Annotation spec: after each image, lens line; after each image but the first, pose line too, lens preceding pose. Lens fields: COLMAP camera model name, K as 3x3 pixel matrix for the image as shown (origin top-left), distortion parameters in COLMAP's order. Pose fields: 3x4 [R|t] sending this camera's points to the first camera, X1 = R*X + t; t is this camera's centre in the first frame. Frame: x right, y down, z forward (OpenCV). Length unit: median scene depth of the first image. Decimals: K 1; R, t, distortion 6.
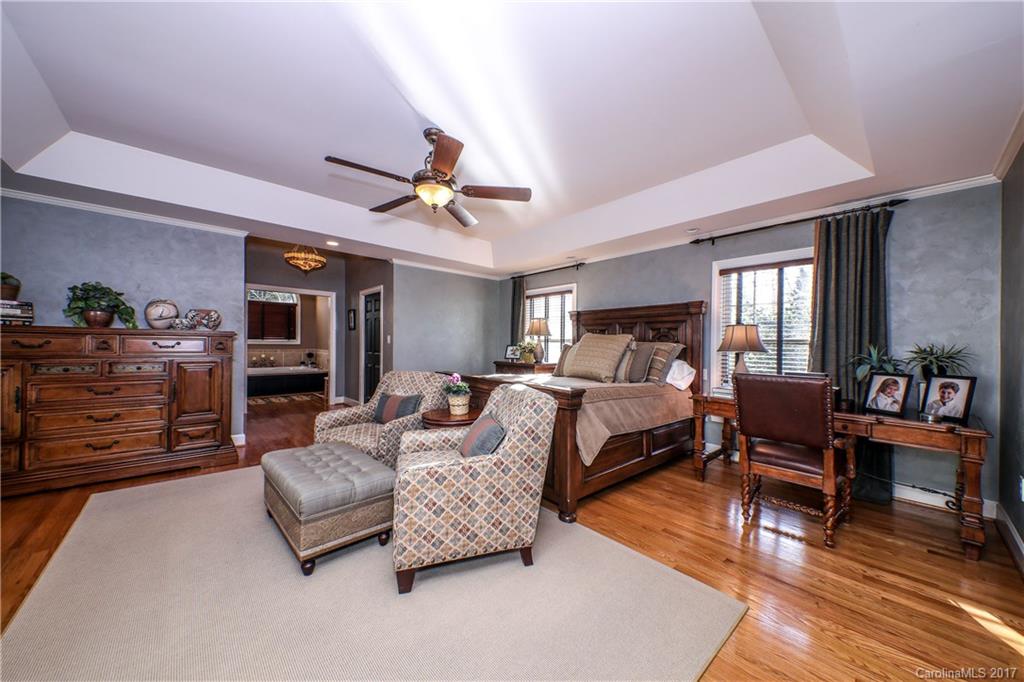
lens RADIAL K [[354.4, 0, 513.0], [0, 354.4, 342.5], [0, 0, 1]] dist [0.005146, -0.000847]
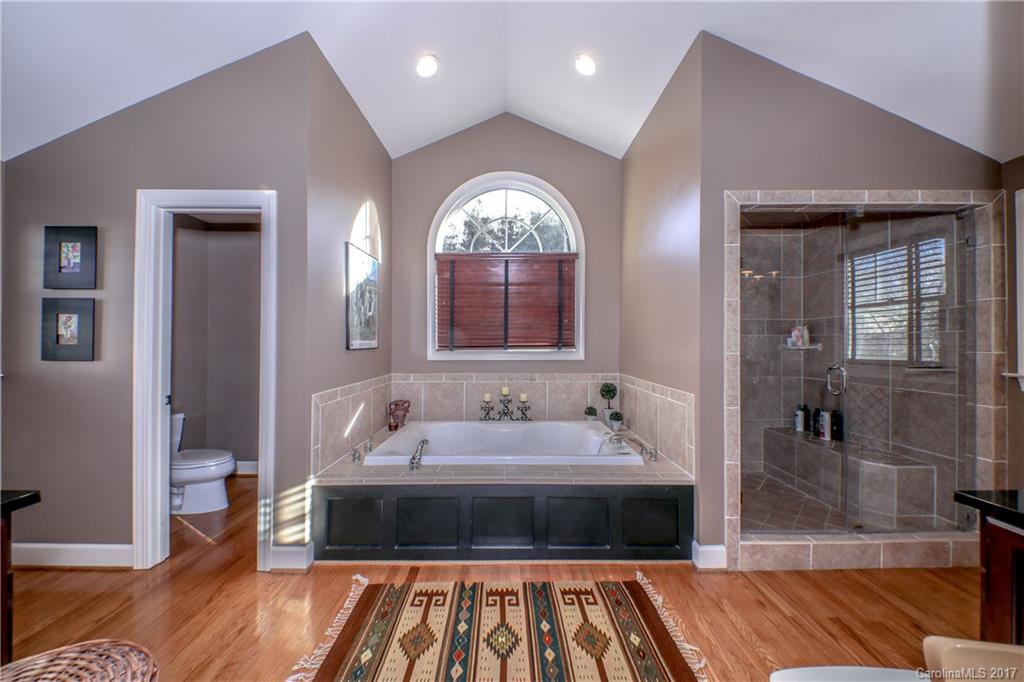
lens RADIAL K [[354.4, 0, 510.1], [0, 354.4, 342.3], [0, 0, 1]] dist [0.005146, -0.000847]
pose [[0.753580, -0.008715, -0.657298, -0.418995], [0.001063, 0.999927, -0.012039, -0.011498], [0.657355, 0.008374, 0.753535, 0.675684]]
